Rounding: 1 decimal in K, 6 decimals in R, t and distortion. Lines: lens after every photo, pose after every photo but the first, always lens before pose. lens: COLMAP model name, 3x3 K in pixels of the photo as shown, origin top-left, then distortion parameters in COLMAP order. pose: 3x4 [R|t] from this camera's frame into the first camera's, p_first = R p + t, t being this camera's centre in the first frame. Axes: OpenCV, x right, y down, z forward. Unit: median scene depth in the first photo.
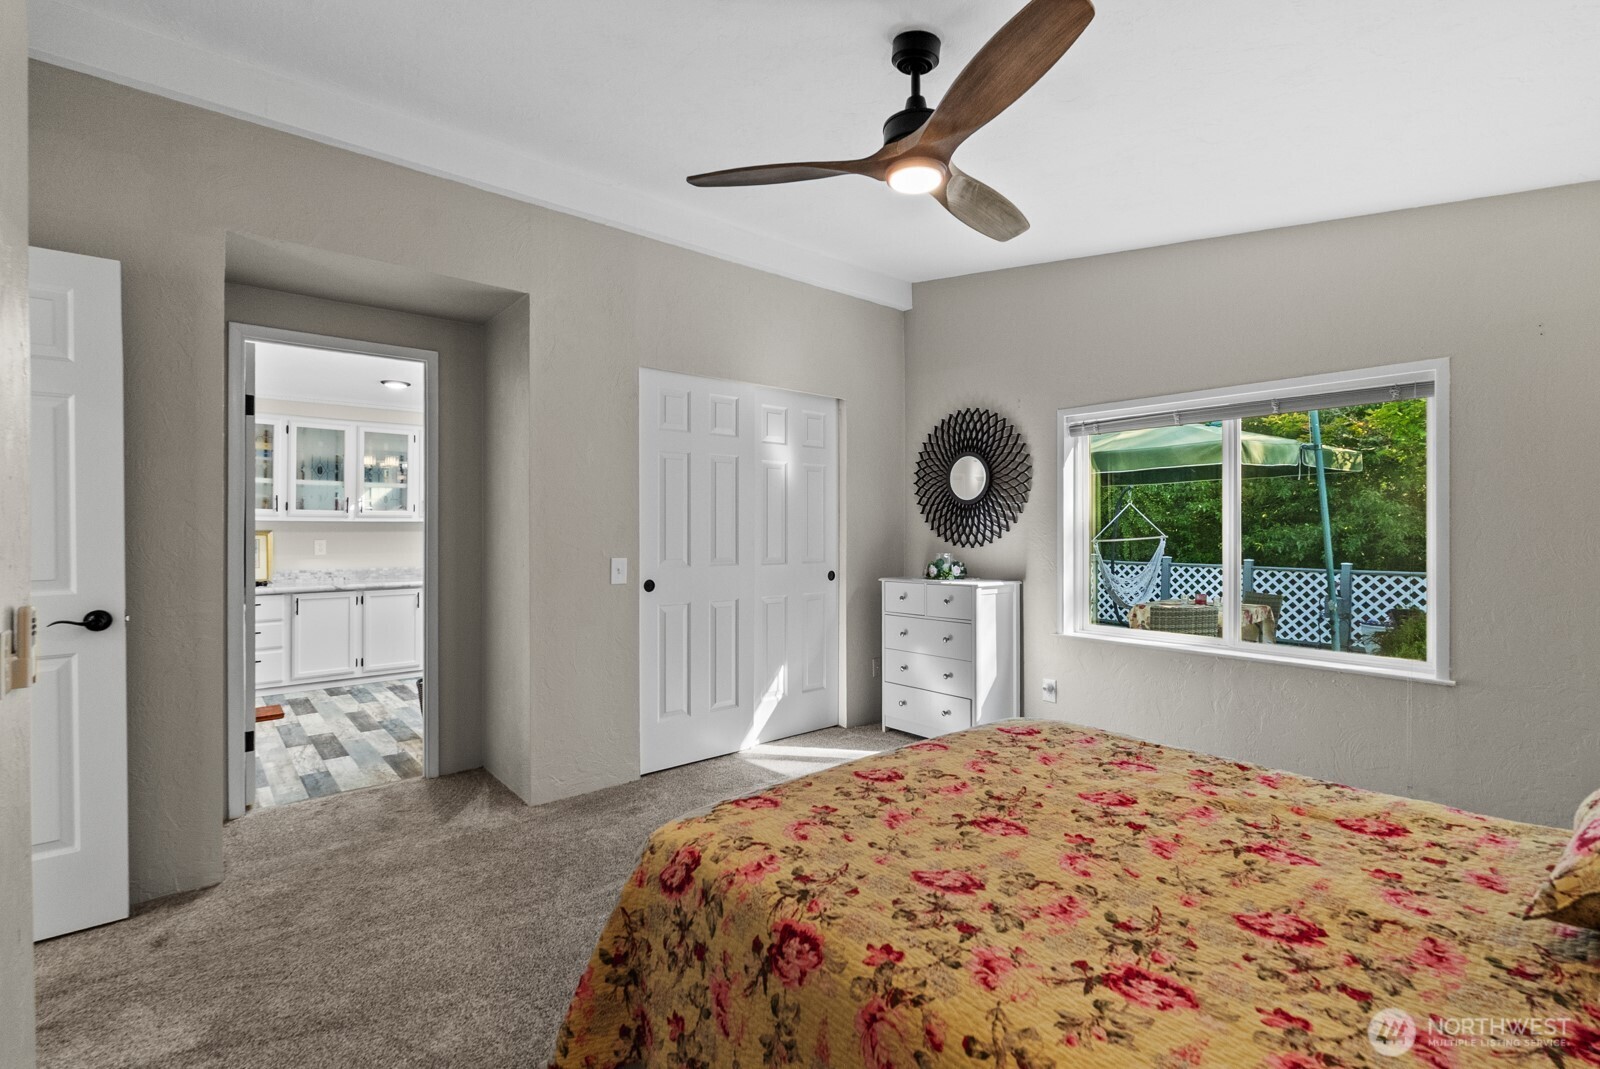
lens RADIAL K [[708.4, 0, 804.2], [0, 708.4, 541.7], [0, 0, 1]] dist [-0.004587, -0.000153]
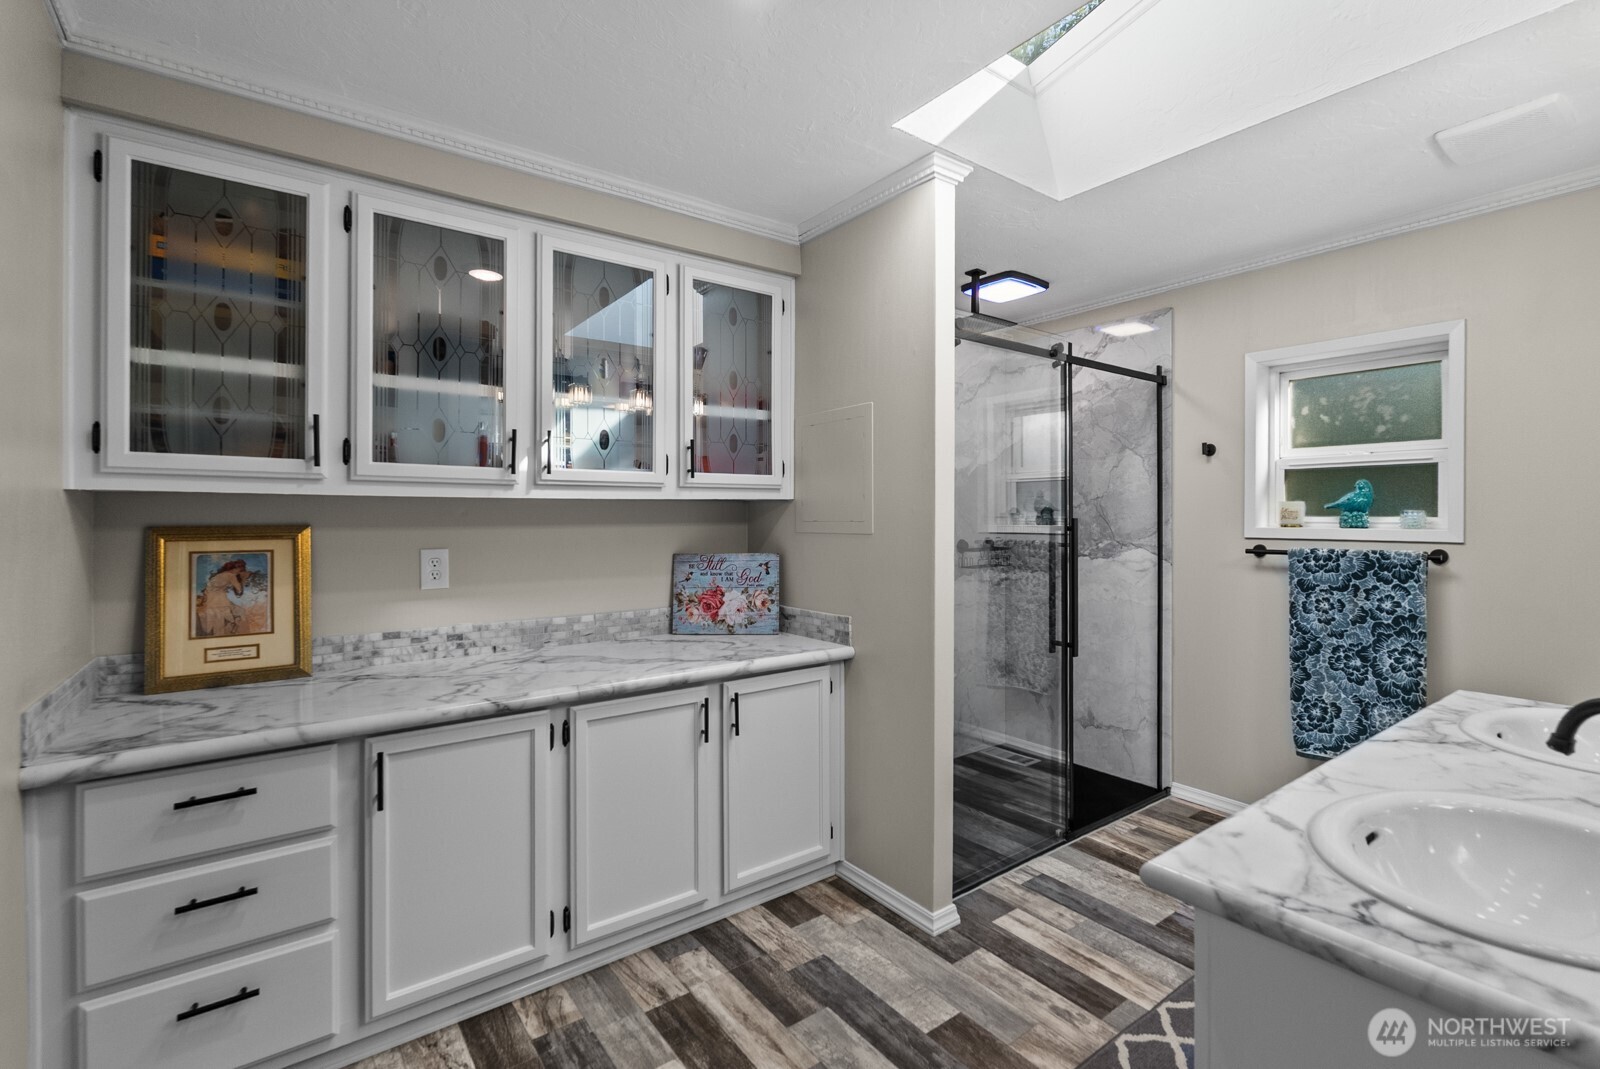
lens RADIAL K [[707.6, 0, 808.2], [0, 707.6, 530.2], [0, 0, 1]] dist [-0.004155, -0.000503]
pose [[0.997722, -0.003257, -0.067388, -0.485900], [0.003455, 0.999990, 0.002825, -0.013593], [0.067378, -0.003051, 0.997723, 0.672376]]
